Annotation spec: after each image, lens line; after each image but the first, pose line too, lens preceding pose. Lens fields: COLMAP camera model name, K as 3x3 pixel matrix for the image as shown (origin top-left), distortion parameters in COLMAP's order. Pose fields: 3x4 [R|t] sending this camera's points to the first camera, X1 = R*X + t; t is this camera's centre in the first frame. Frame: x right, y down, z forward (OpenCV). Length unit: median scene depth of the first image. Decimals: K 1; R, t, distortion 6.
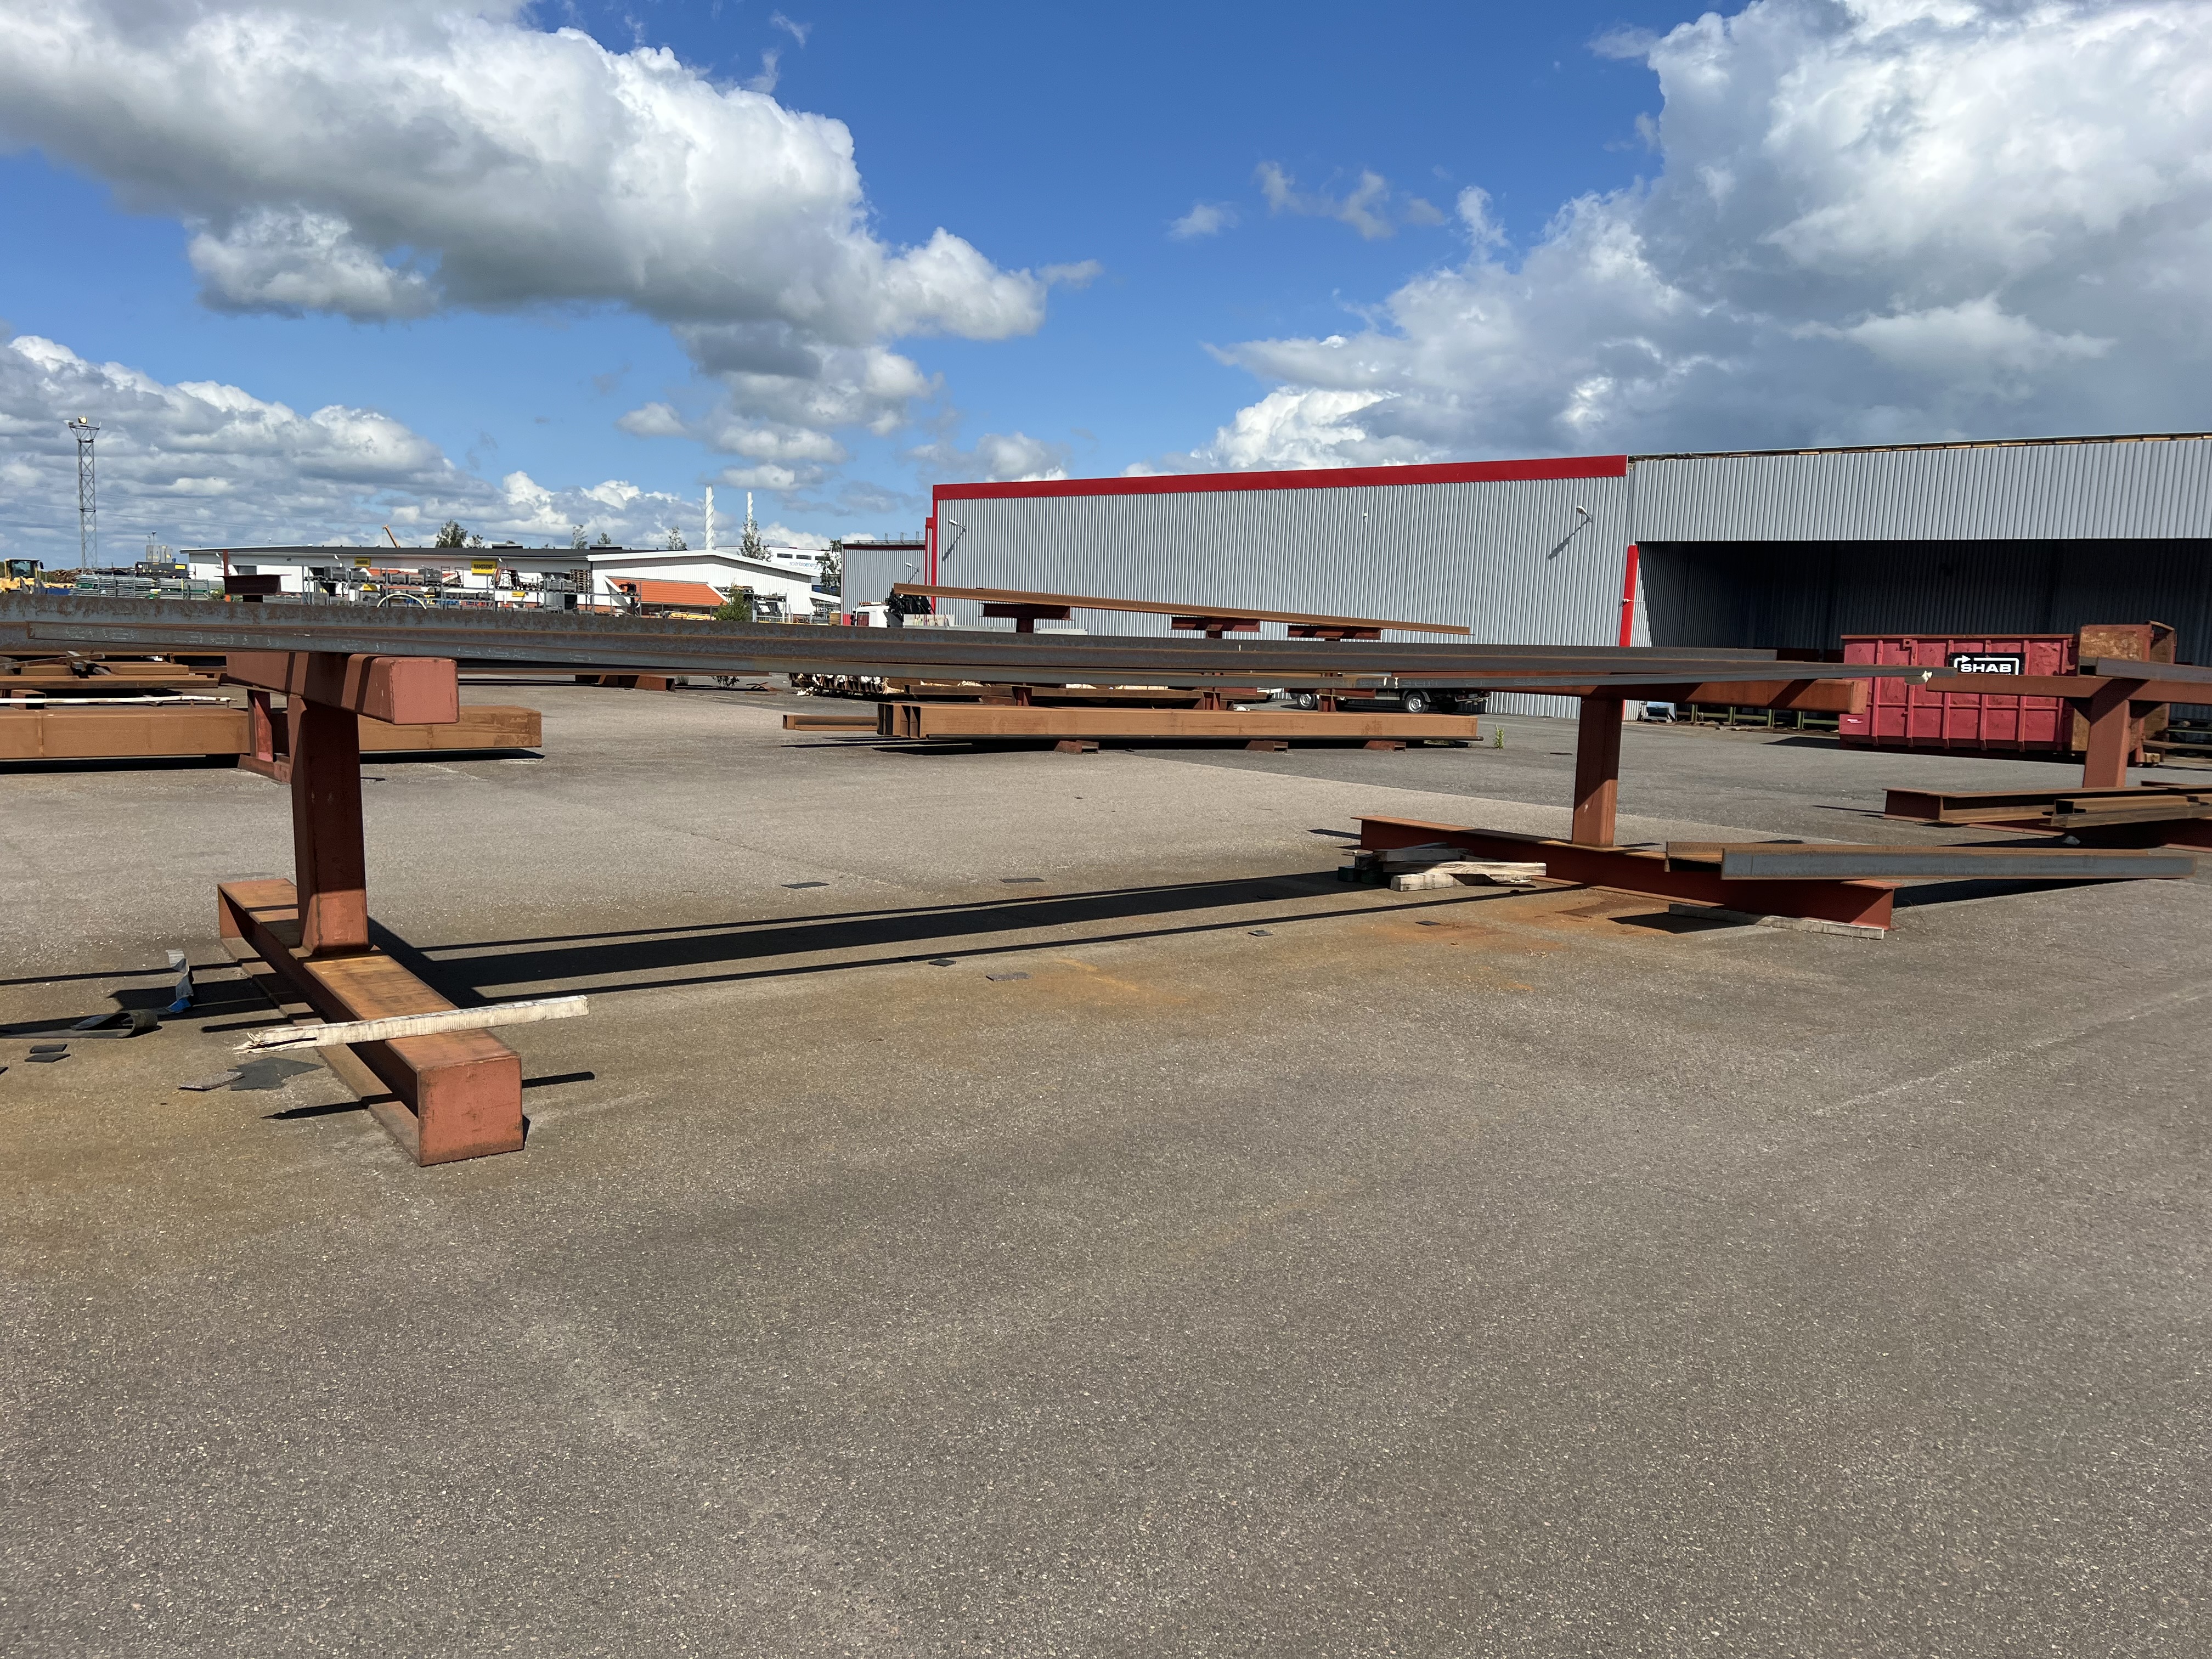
lens RADIAL K [[1658.5, 0, 1101.7], [0, 1658.5, 837.8], [0, 0, 1]] dist [0.062923, -0.072180]
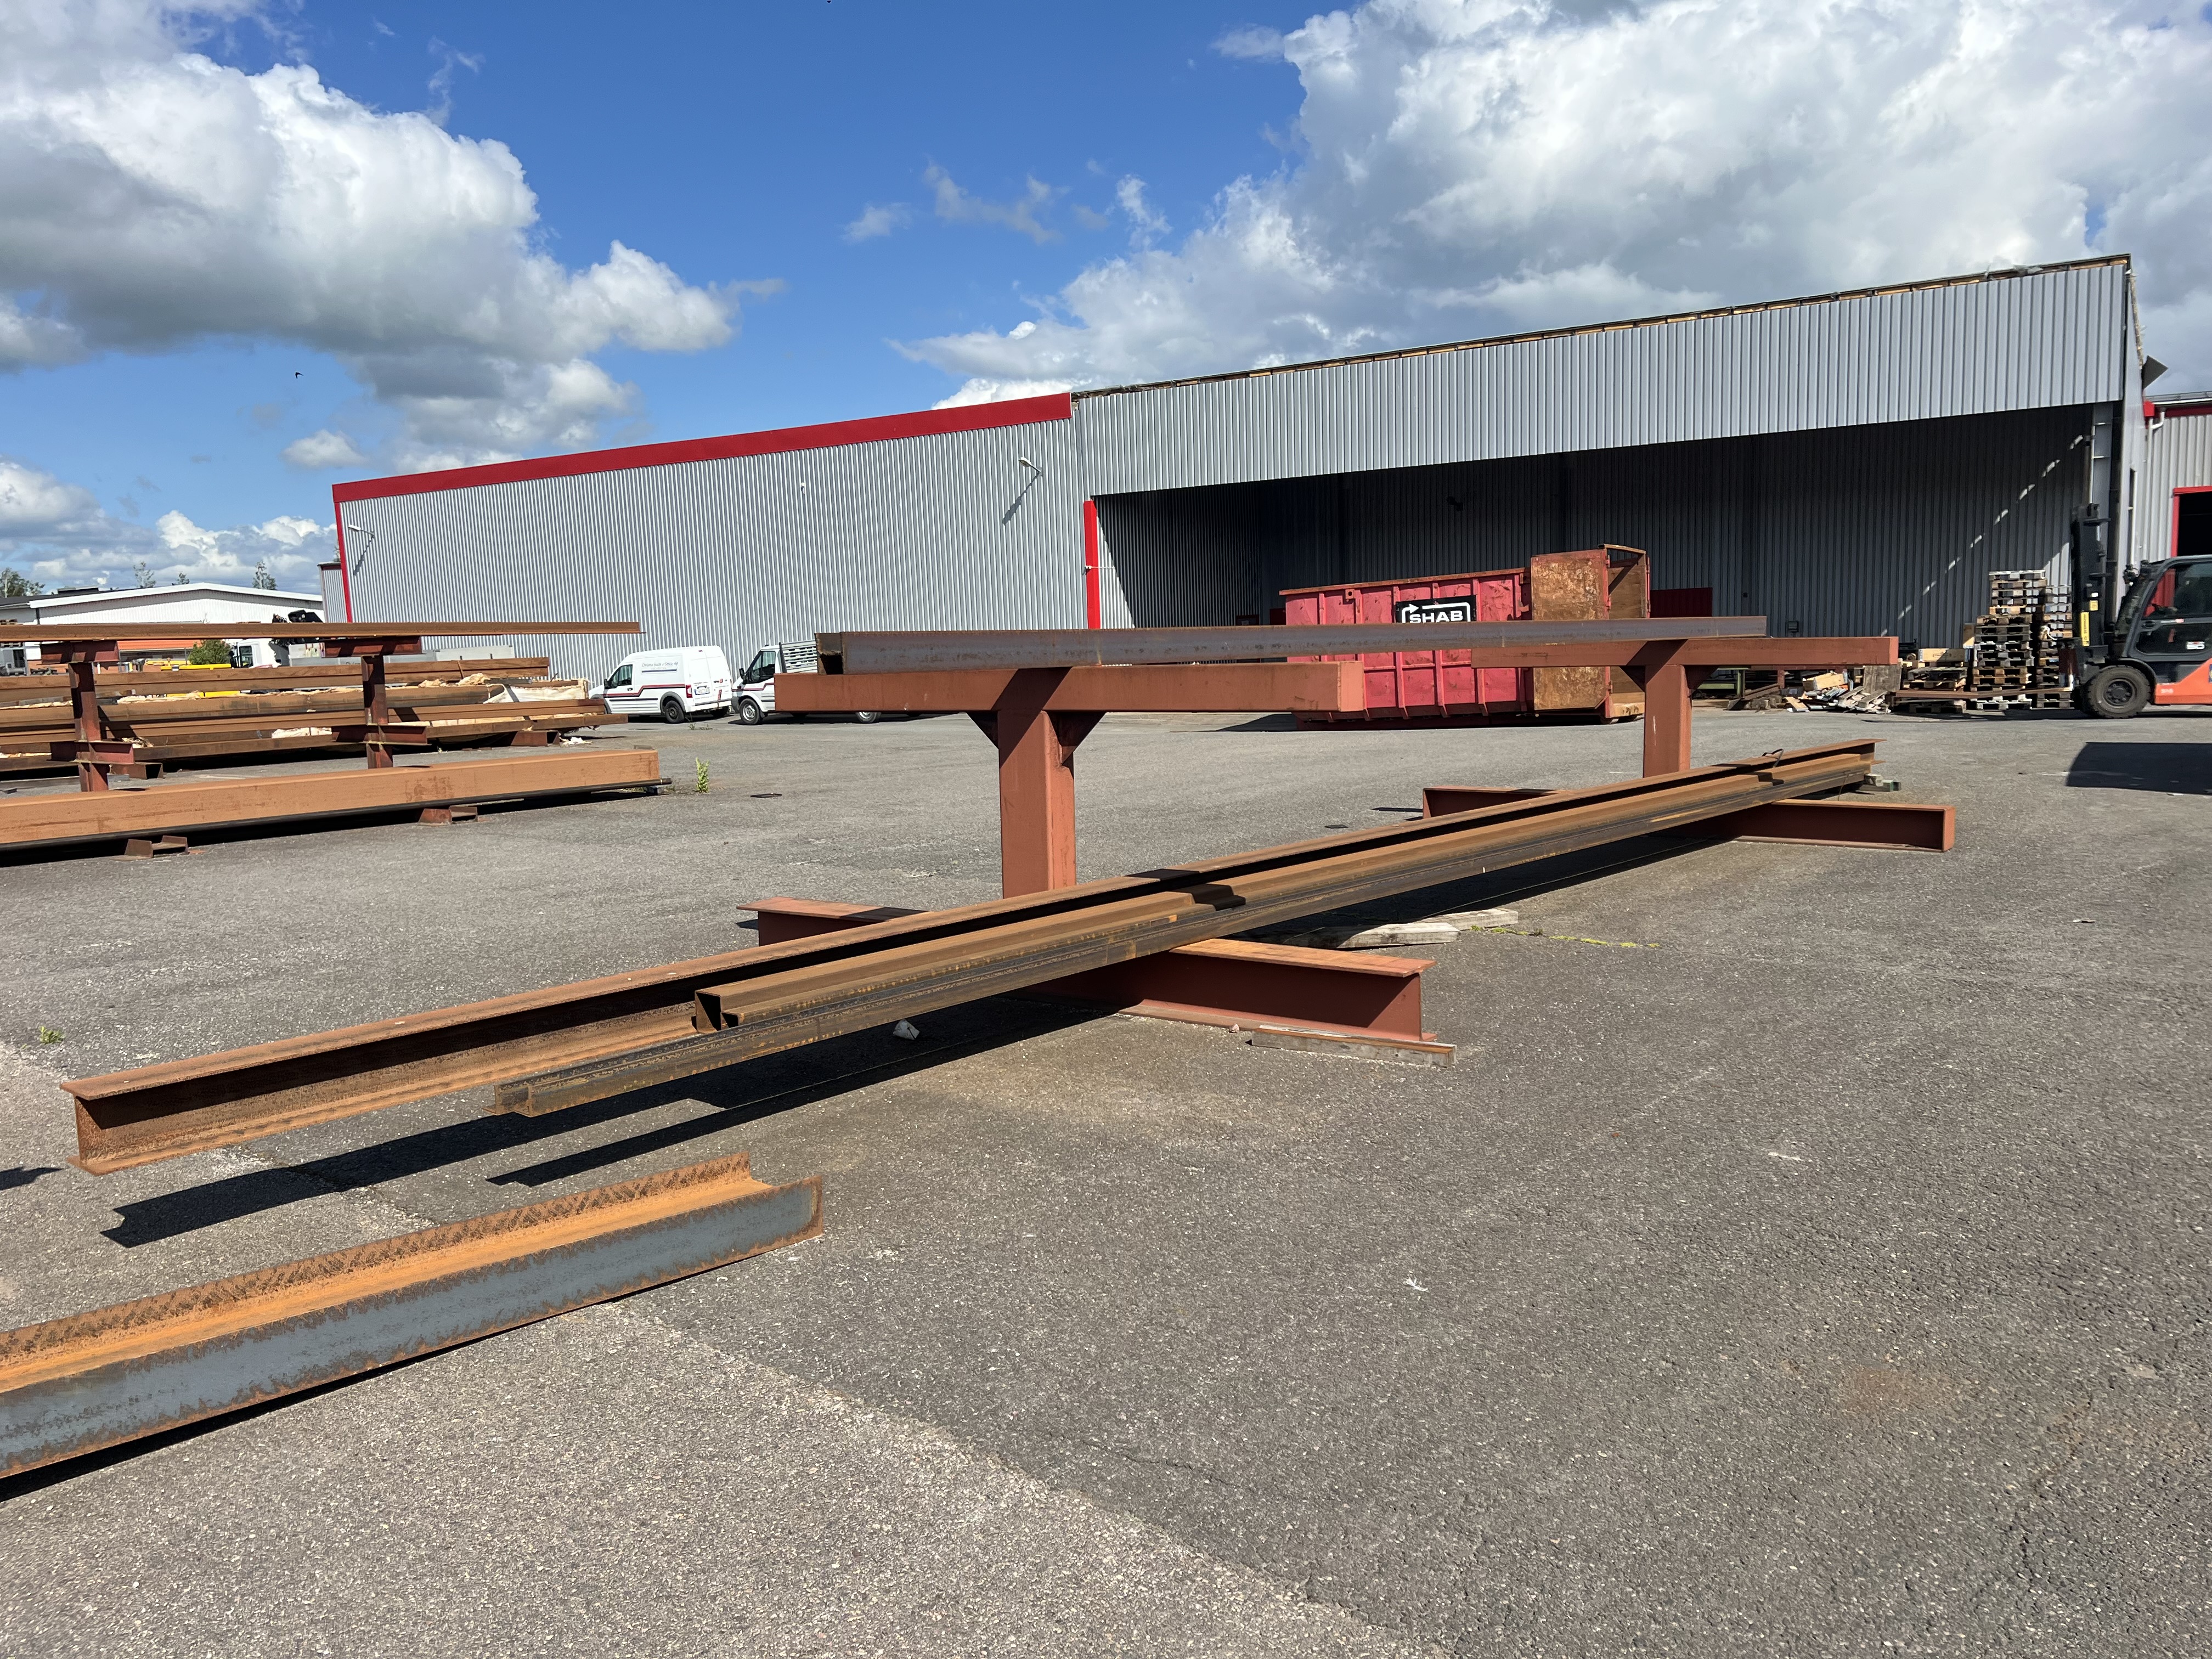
lens RADIAL K [[1658.5, 0, 1103.0], [0, 1658.5, 841.8], [0, 0, 1]] dist [0.062923, -0.072180]
pose [[0.983300, -0.101083, 0.151336, 0.237745], [0.099882, 0.994878, 0.015533, -0.021562], [-0.152131, -0.000158, 0.988360, 0.226509]]
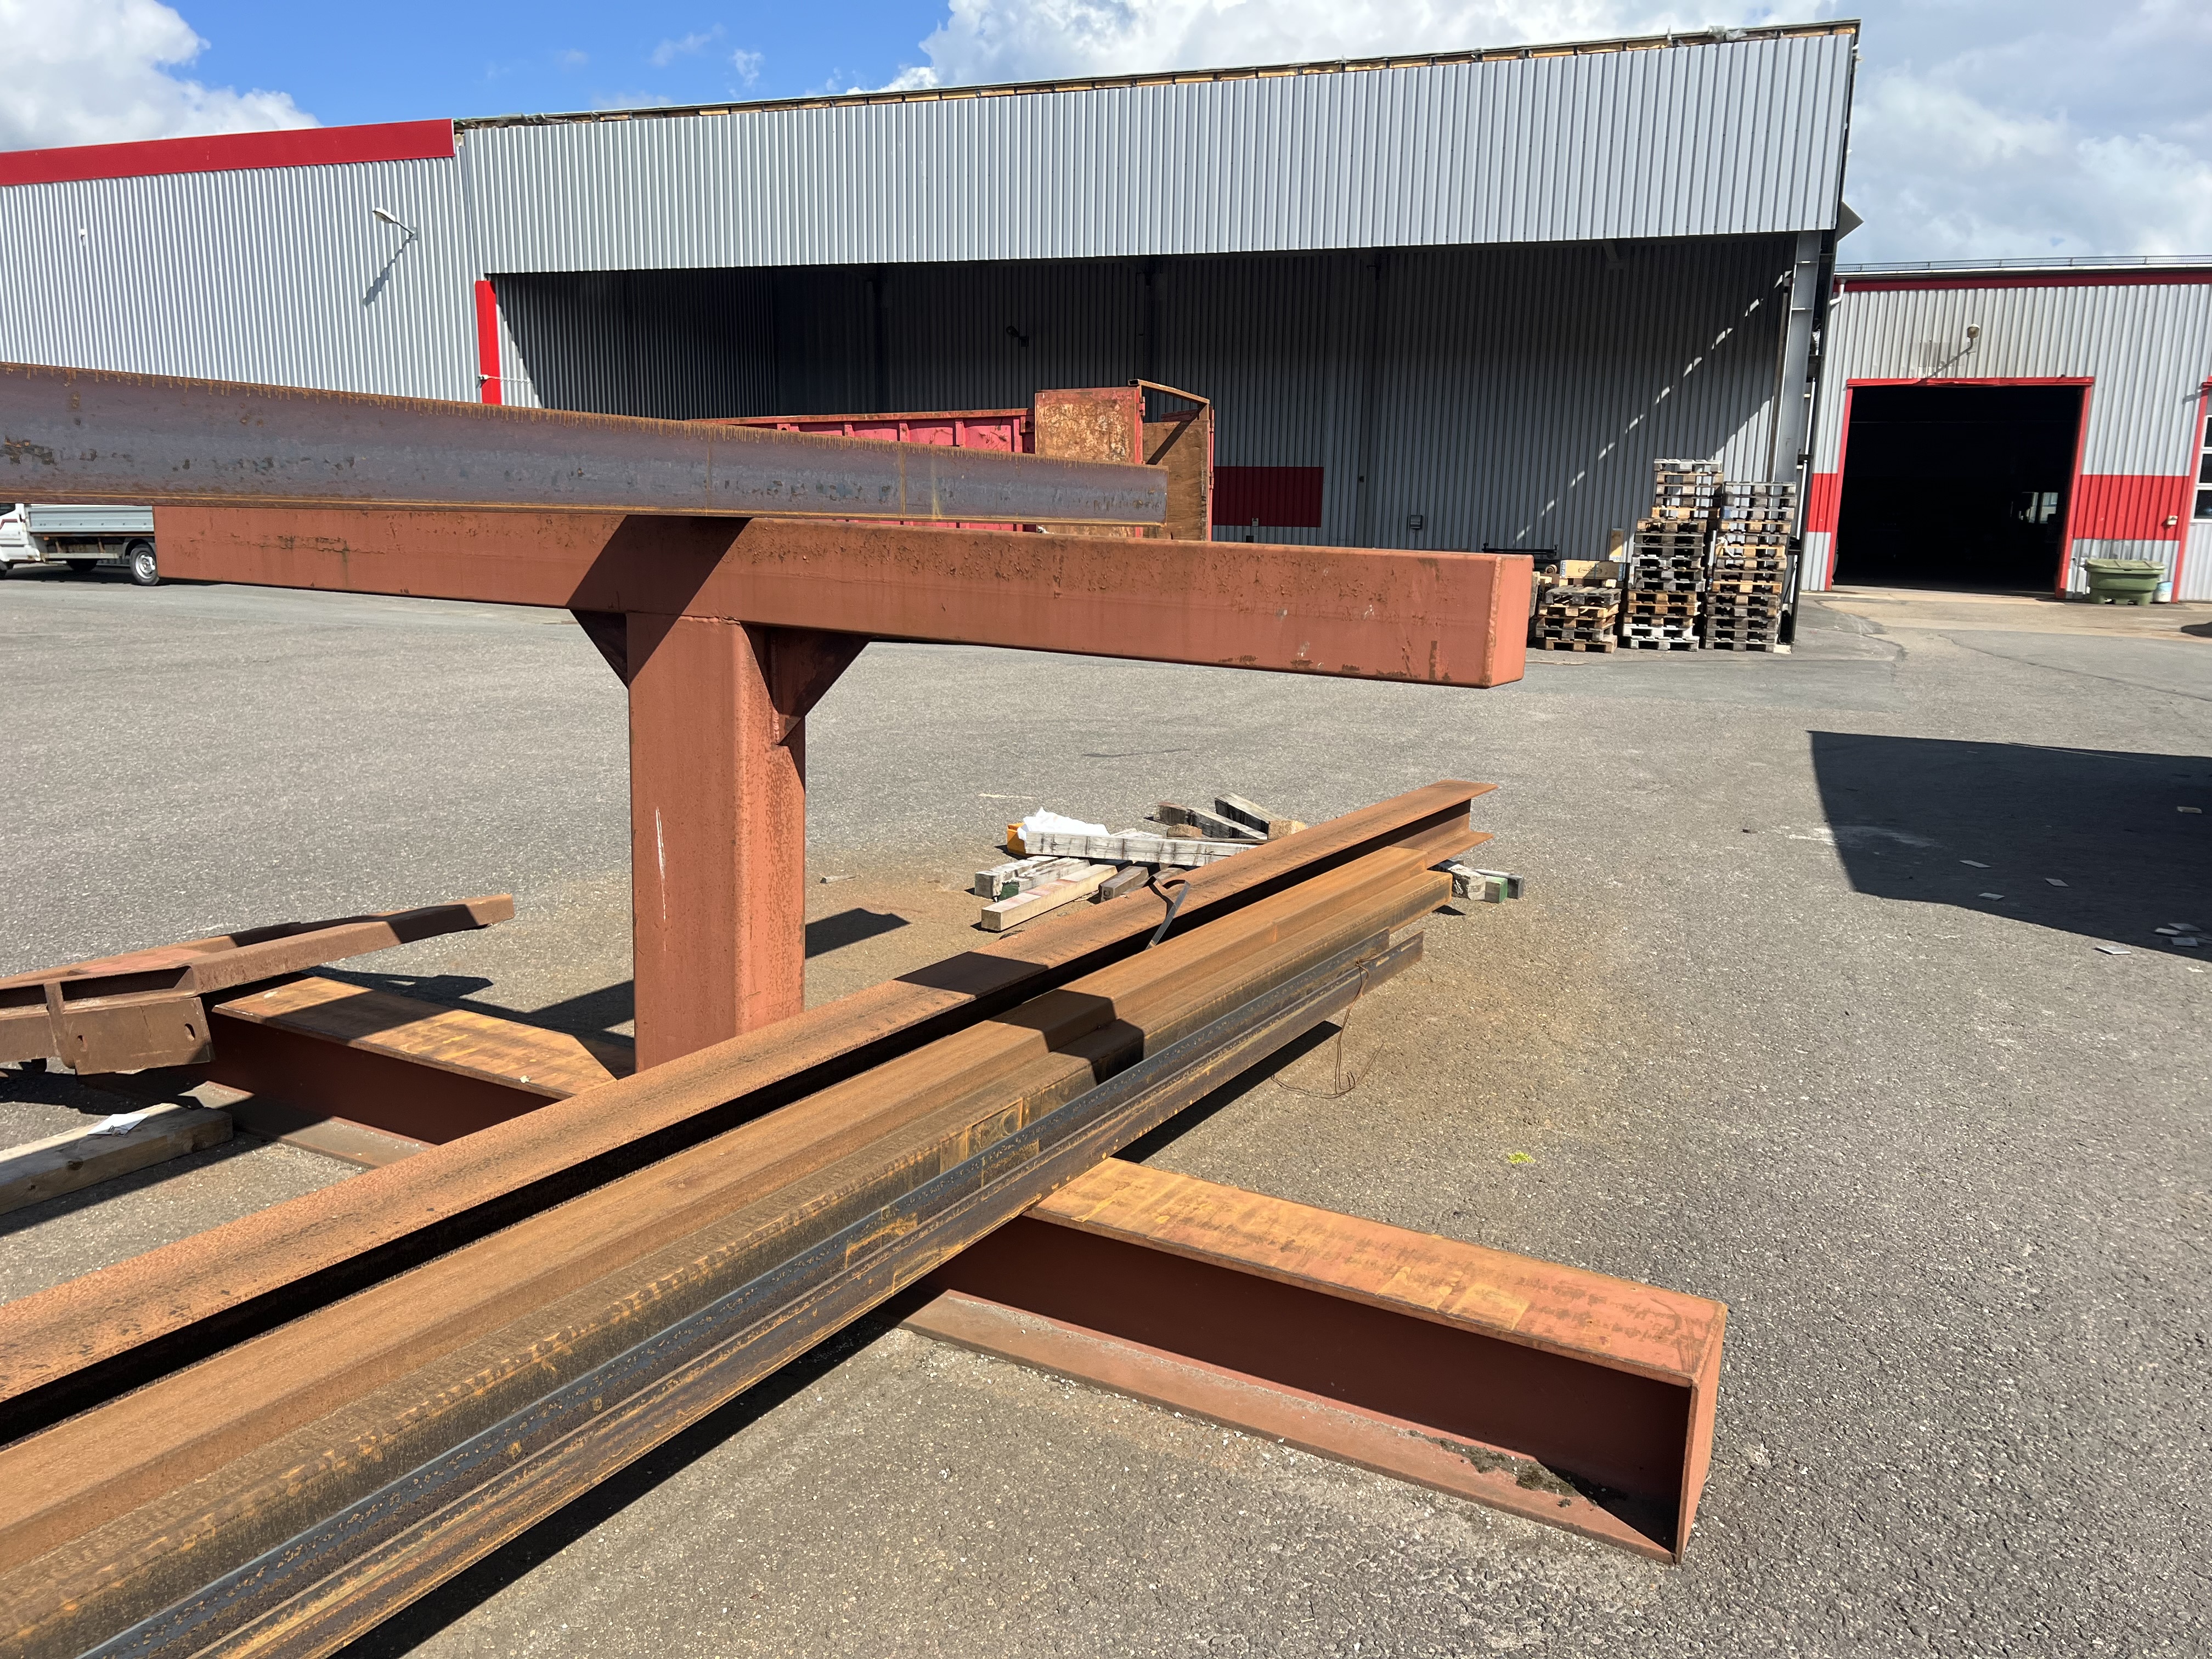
lens RADIAL K [[1658.5, 0, 1123.1], [0, 1658.5, 835.5], [0, 0, 1]] dist [0.062923, -0.072180]
pose [[0.934218, -0.096639, 0.343362, 0.403033], [0.064050, 0.992403, 0.105044, -0.037715], [-0.350904, -0.076142, 0.933311, 0.466886]]
